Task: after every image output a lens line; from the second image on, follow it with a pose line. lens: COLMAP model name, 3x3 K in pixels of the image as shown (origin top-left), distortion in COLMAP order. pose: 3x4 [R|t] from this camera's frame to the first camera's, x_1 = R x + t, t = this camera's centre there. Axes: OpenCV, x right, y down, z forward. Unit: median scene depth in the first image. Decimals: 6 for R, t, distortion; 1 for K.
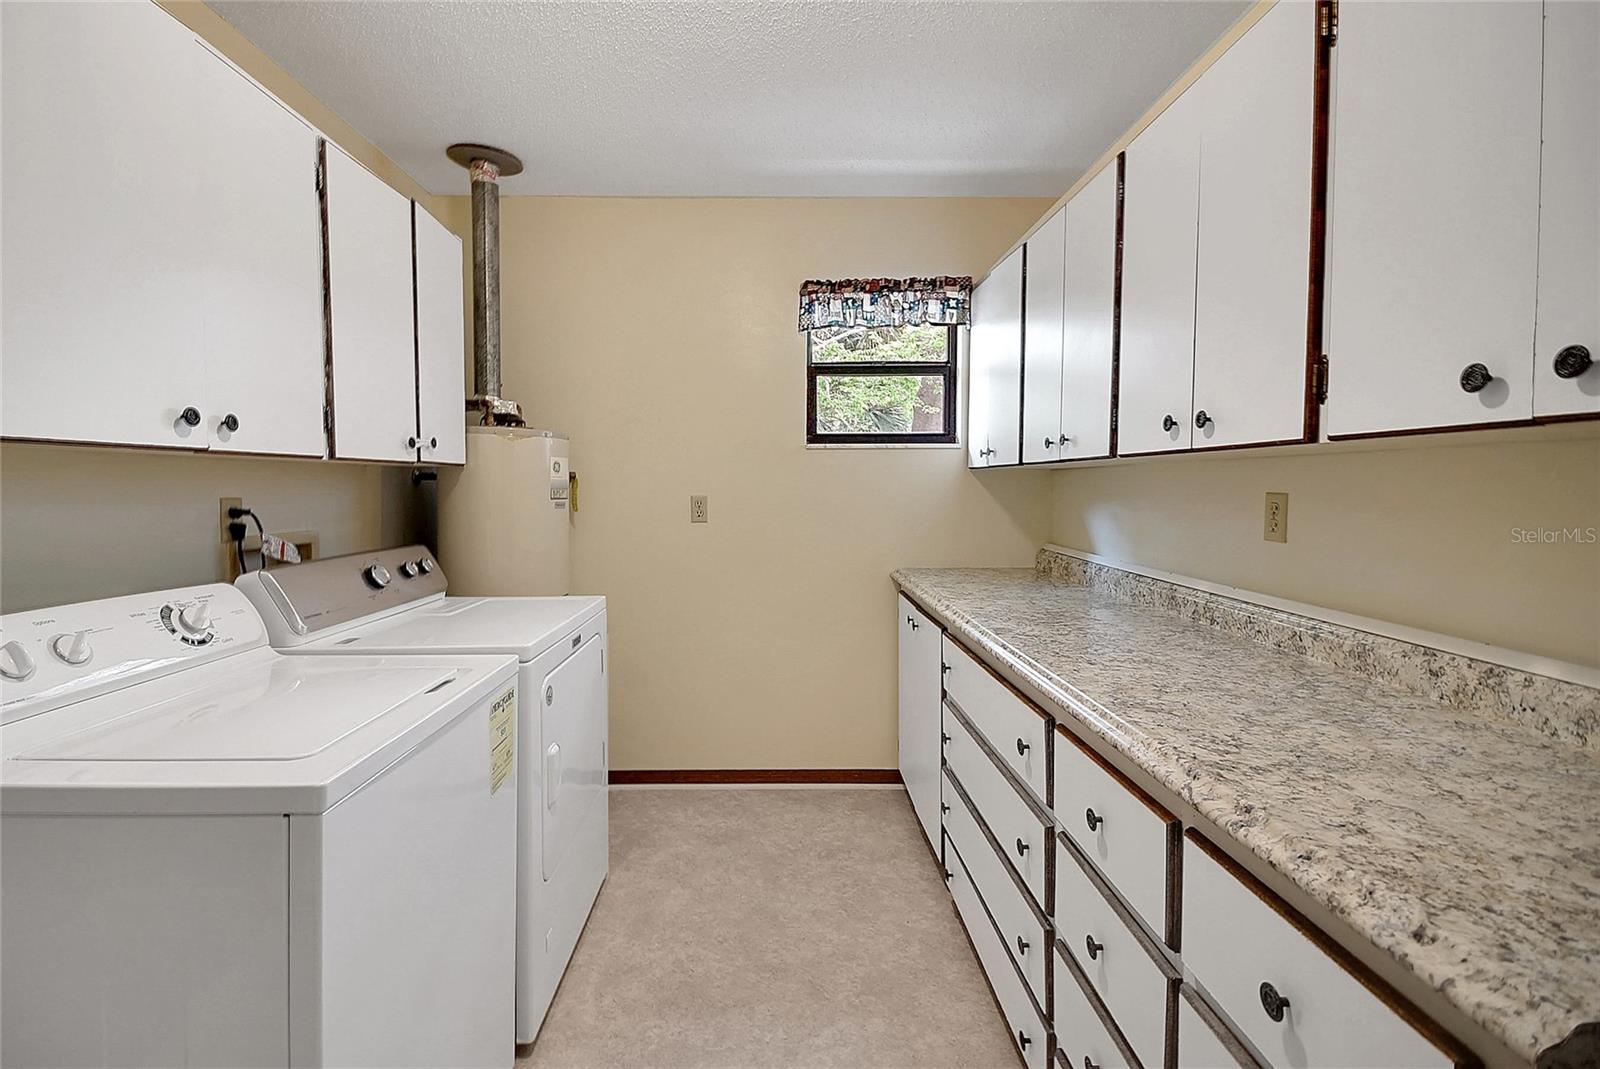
lens RADIAL K [[703.2, 0, 765.9], [0, 703.2, 510.1], [0, 0, 1]] dist [0.050520, -0.020796]
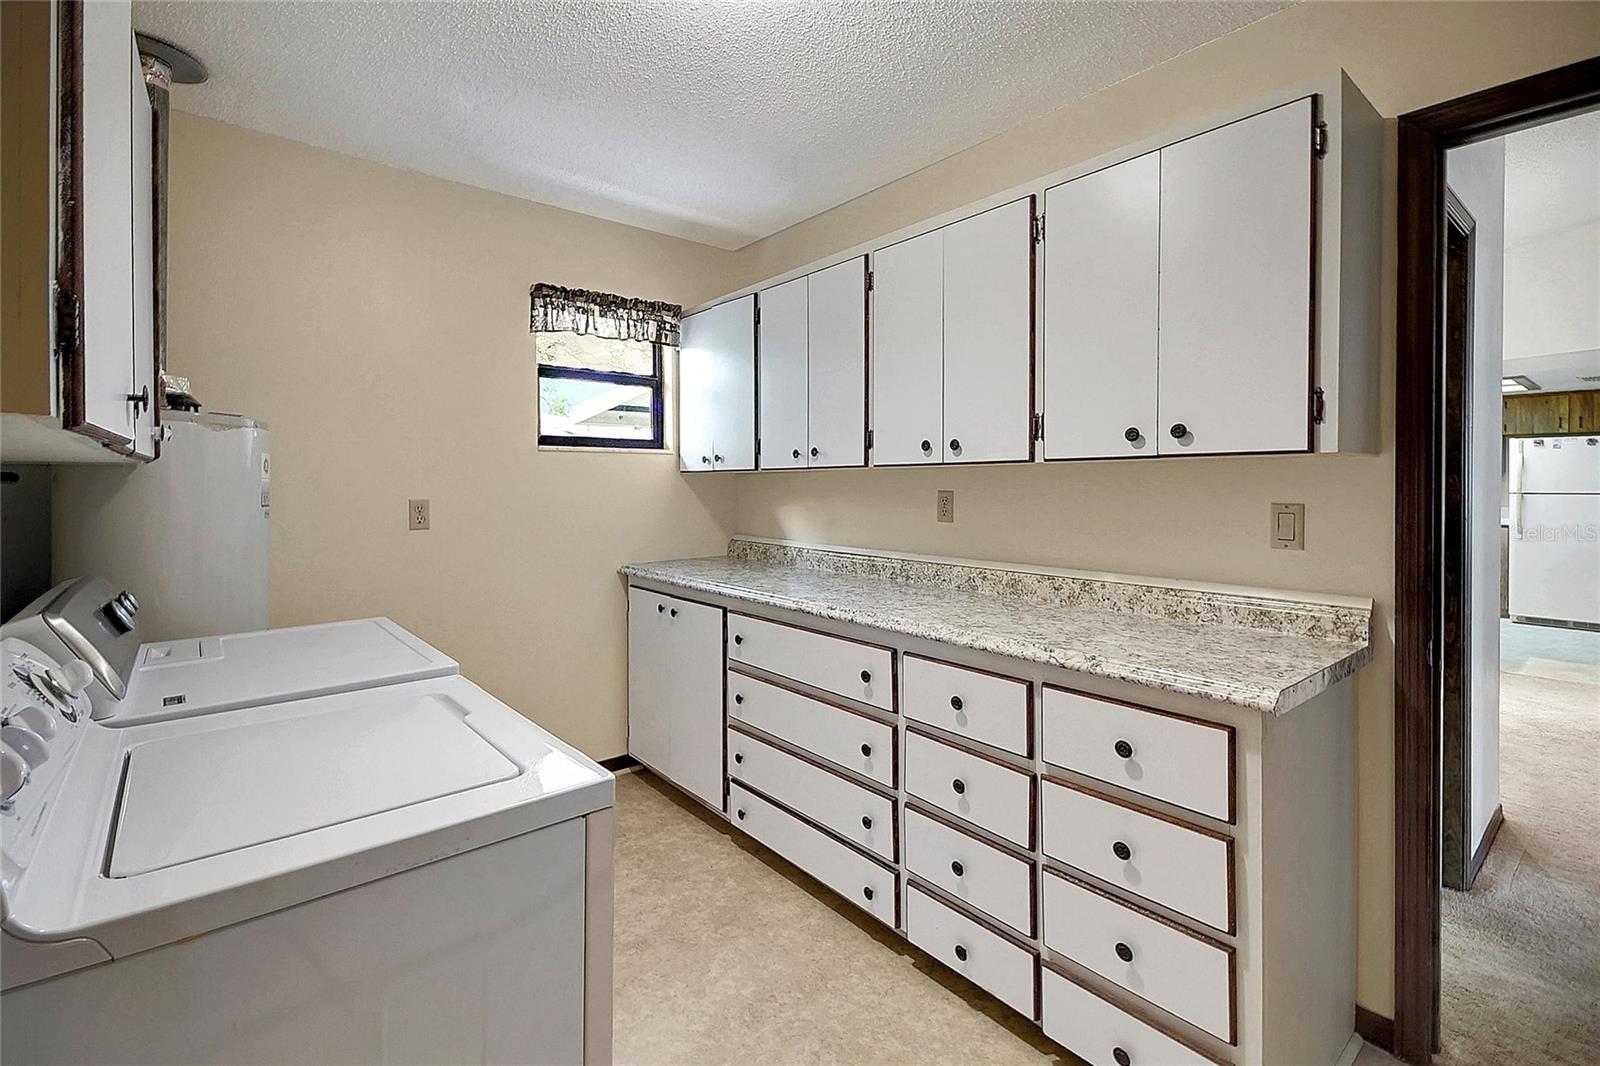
lens RADIAL K [[721.0, 0, 761.7], [0, 721.0, 490.3], [0, 0, 1]] dist [0.048368, -0.022394]
pose [[0.781430, -0.008128, 0.623940, -0.366643], [0.026367, 0.999452, -0.020002, -0.002725], [-0.623436, 0.032081, 0.781216, 0.010342]]
